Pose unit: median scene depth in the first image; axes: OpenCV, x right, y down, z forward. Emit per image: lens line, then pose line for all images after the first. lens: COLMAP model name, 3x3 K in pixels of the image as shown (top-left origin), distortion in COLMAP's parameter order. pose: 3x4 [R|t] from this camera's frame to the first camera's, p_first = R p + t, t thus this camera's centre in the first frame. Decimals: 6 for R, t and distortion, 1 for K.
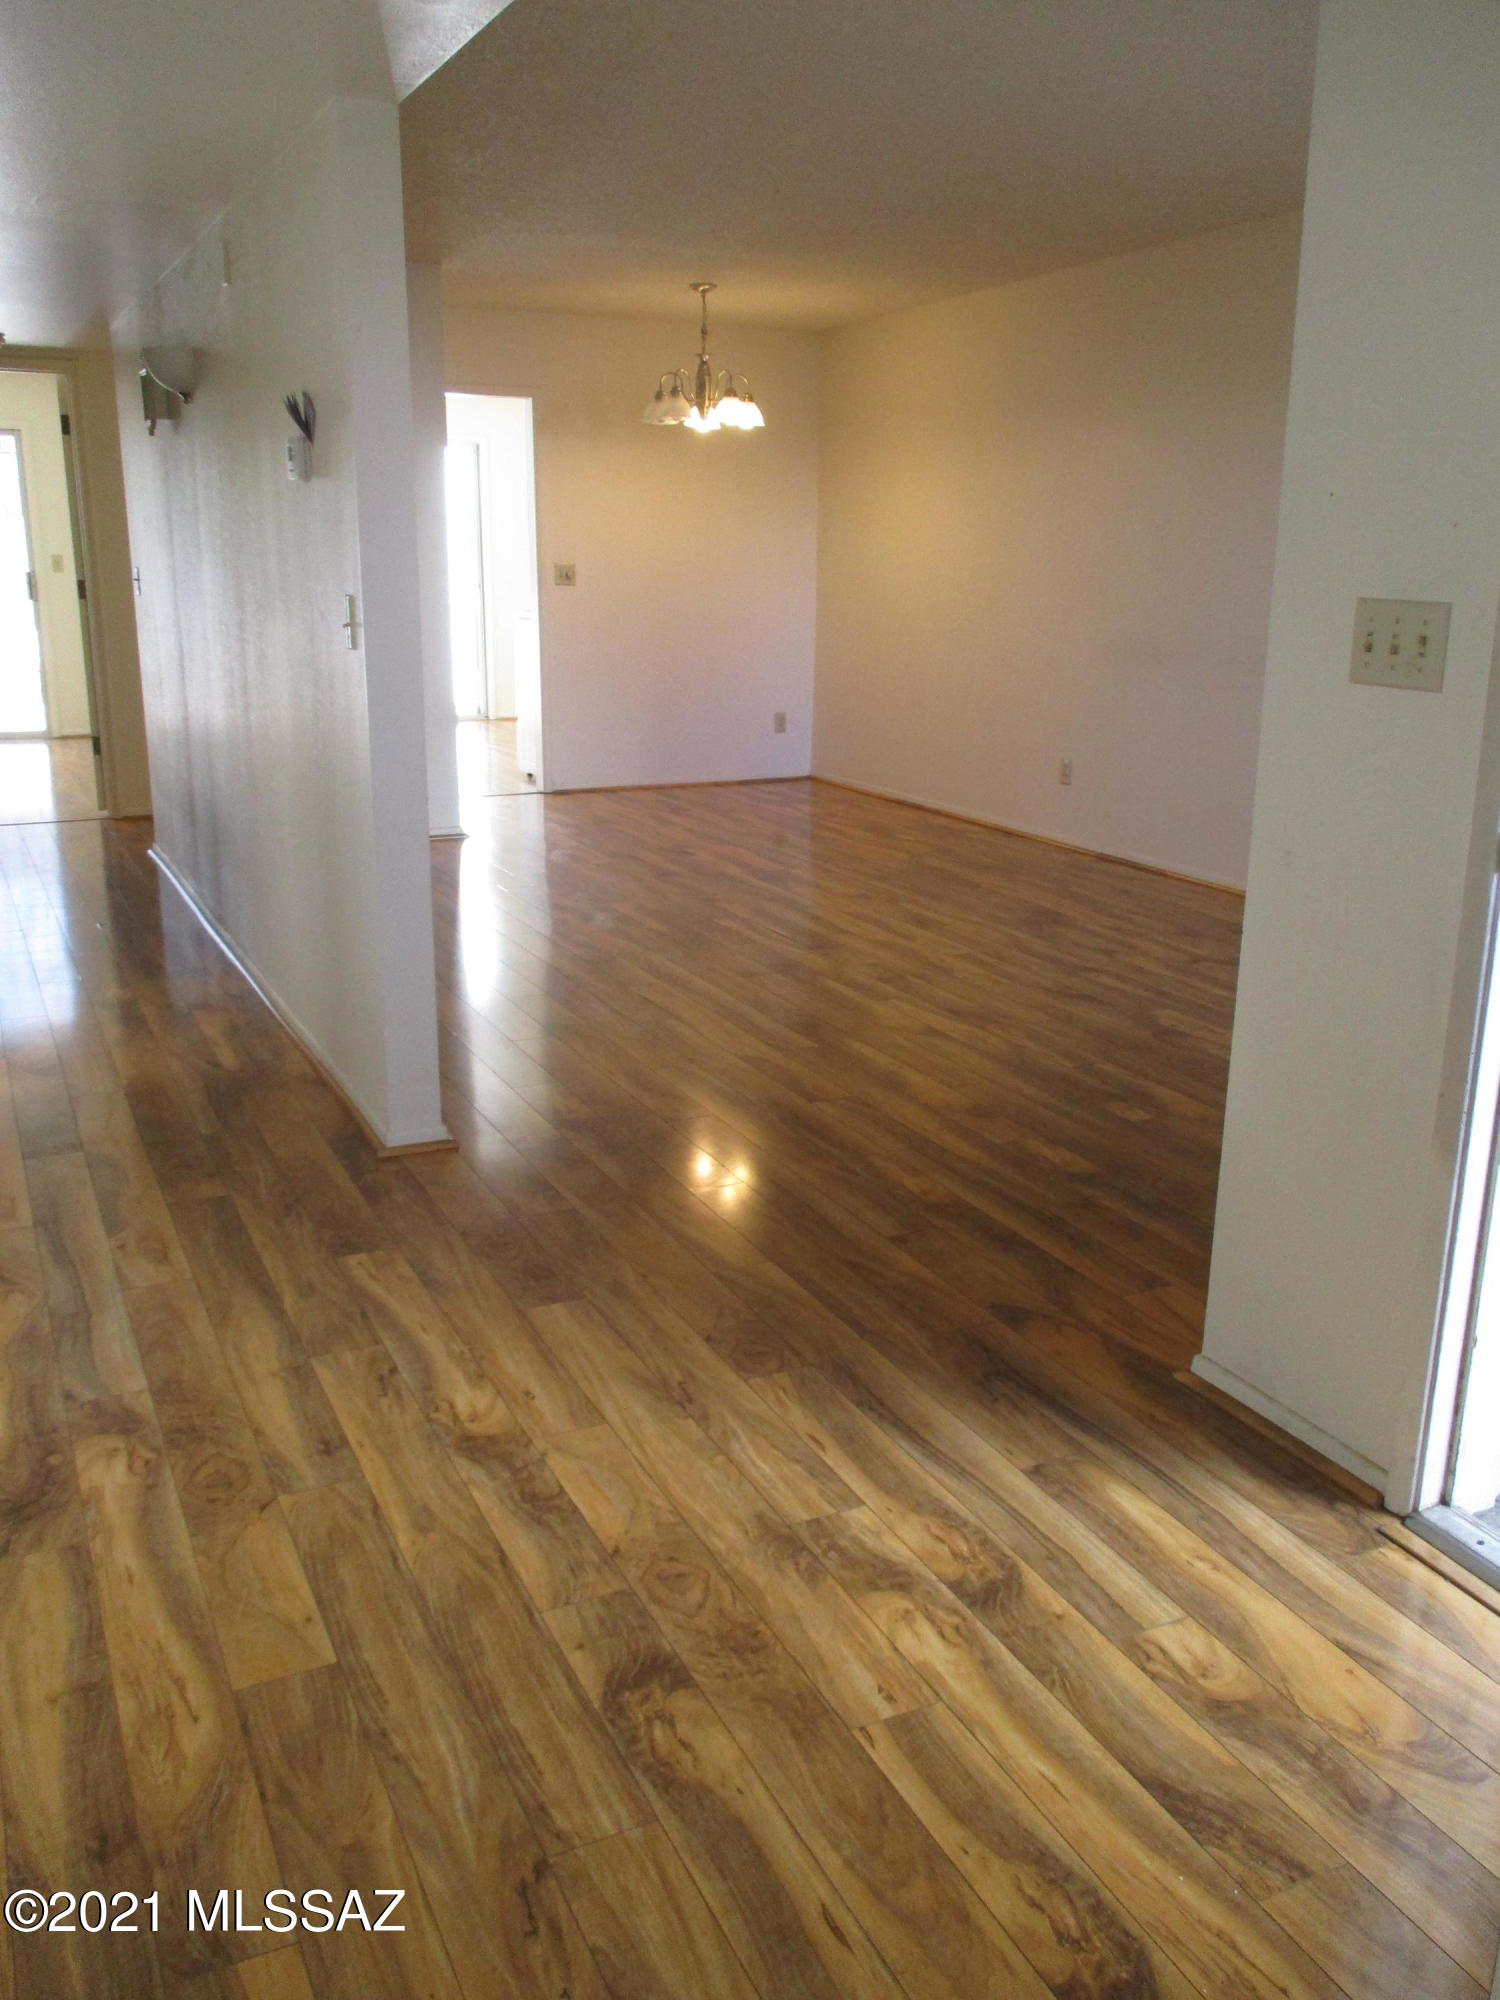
lens RADIAL K [[1660.2, 0, 742.2], [0, 1660.2, 1008.3], [0, 0, 1]] dist [-0.018523, 0.010206]
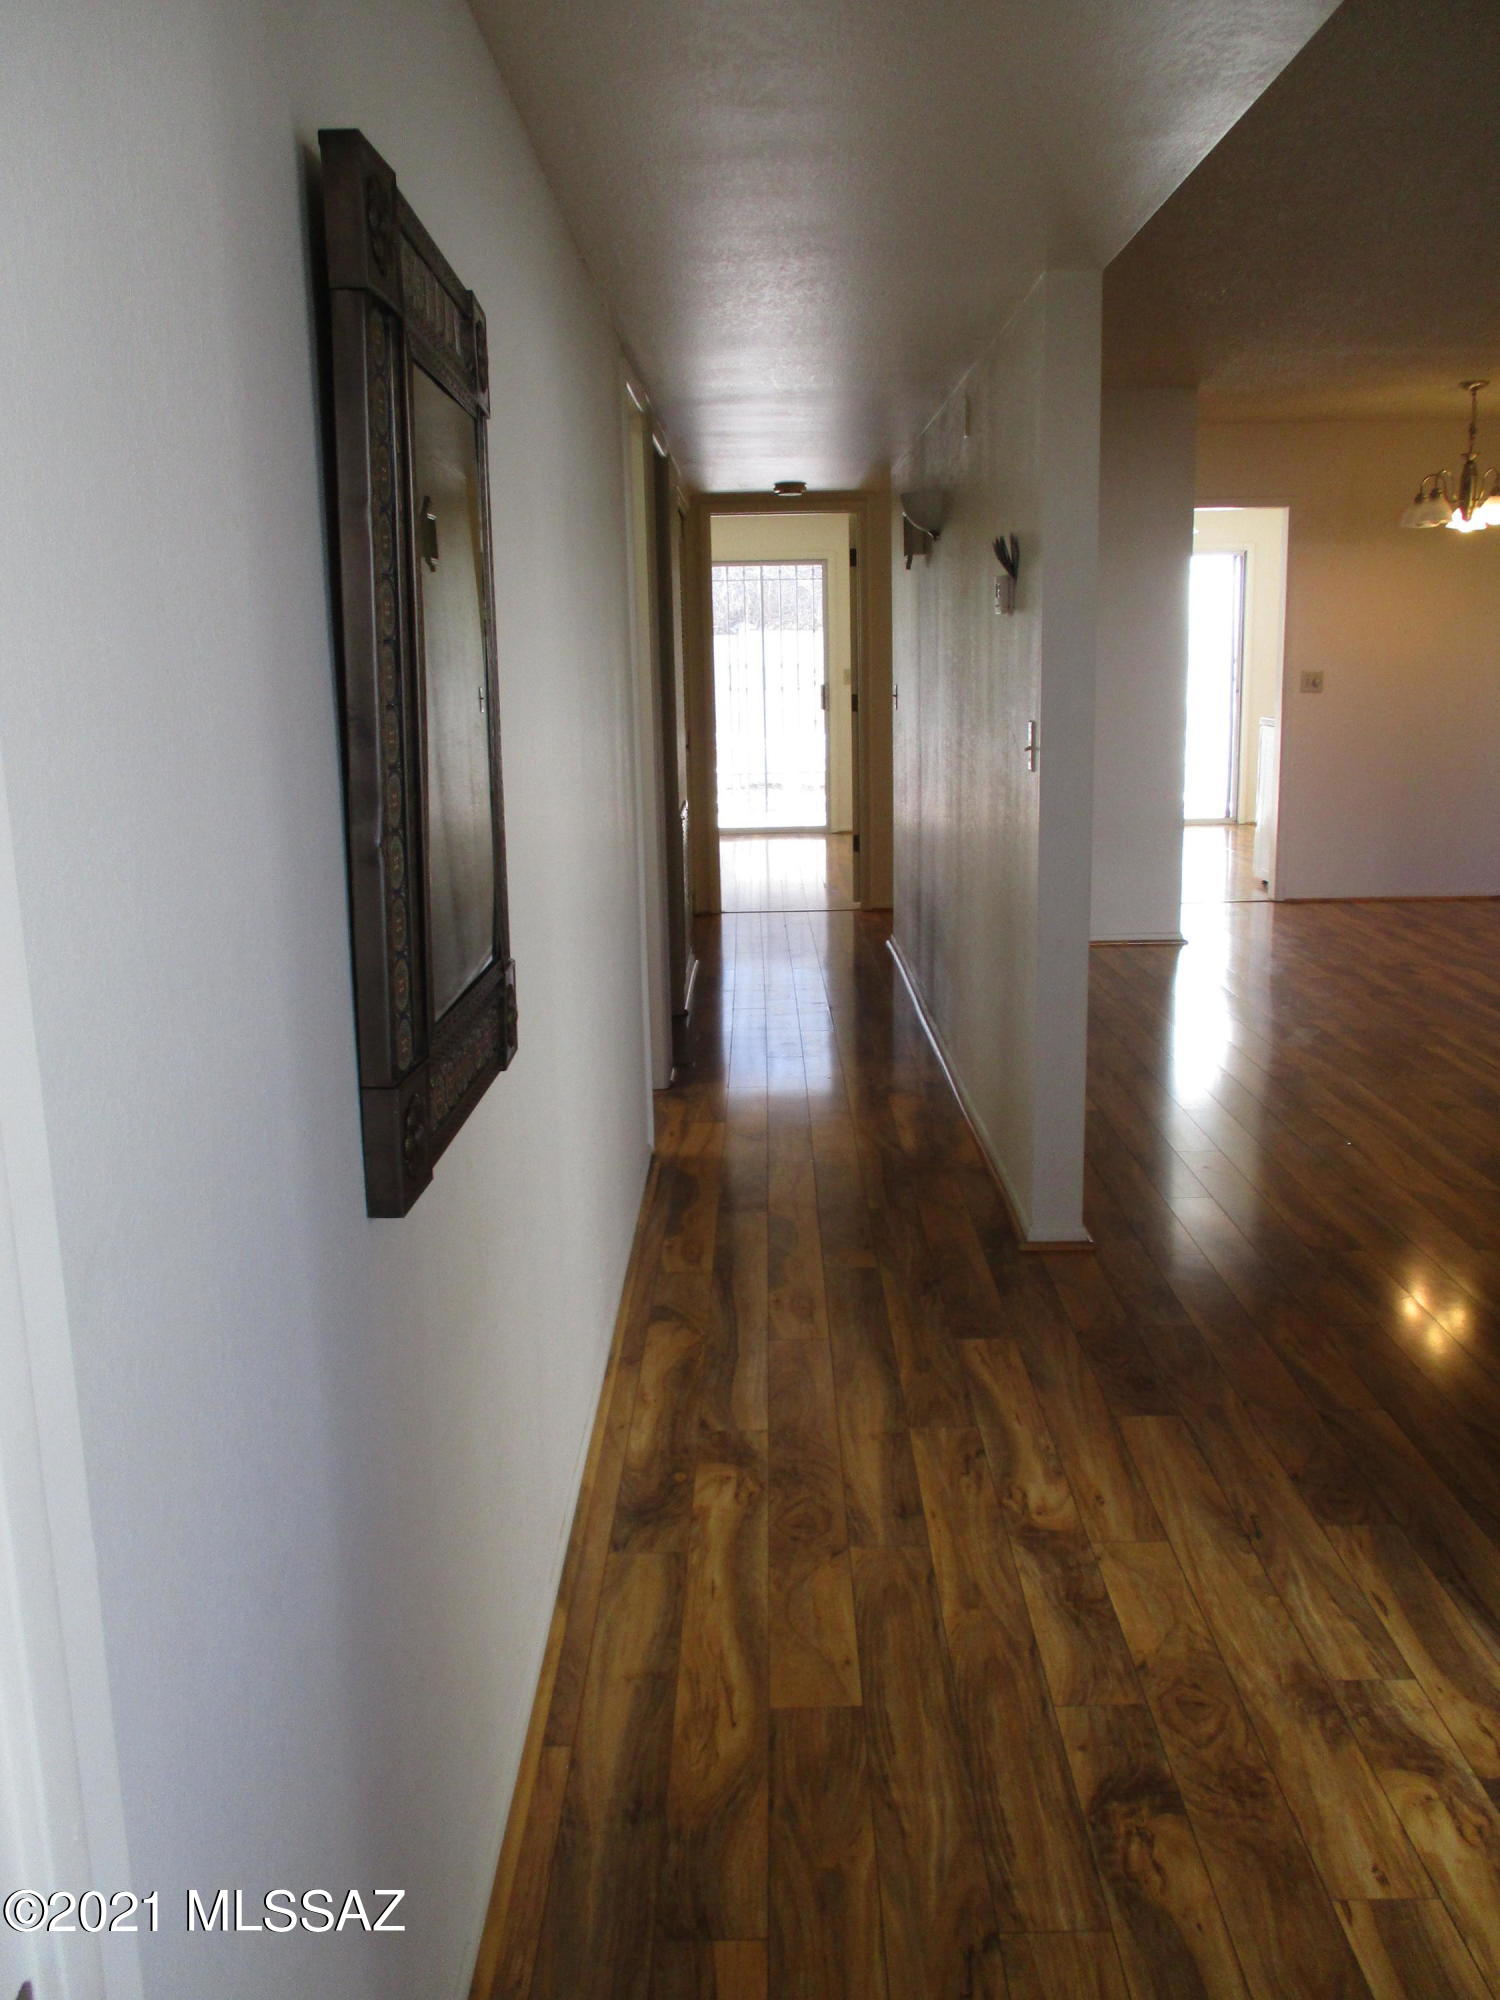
lens RADIAL K [[1660.2, 0, 752.0], [0, 1660.2, 992.0], [0, 0, 1]] dist [-0.018523, 0.010206]
pose [[0.899311, 0.059439, -0.433250, 0.101542], [-0.088038, 0.995044, -0.046230, -0.012465], [0.428355, 0.079718, 0.900087, -0.038868]]
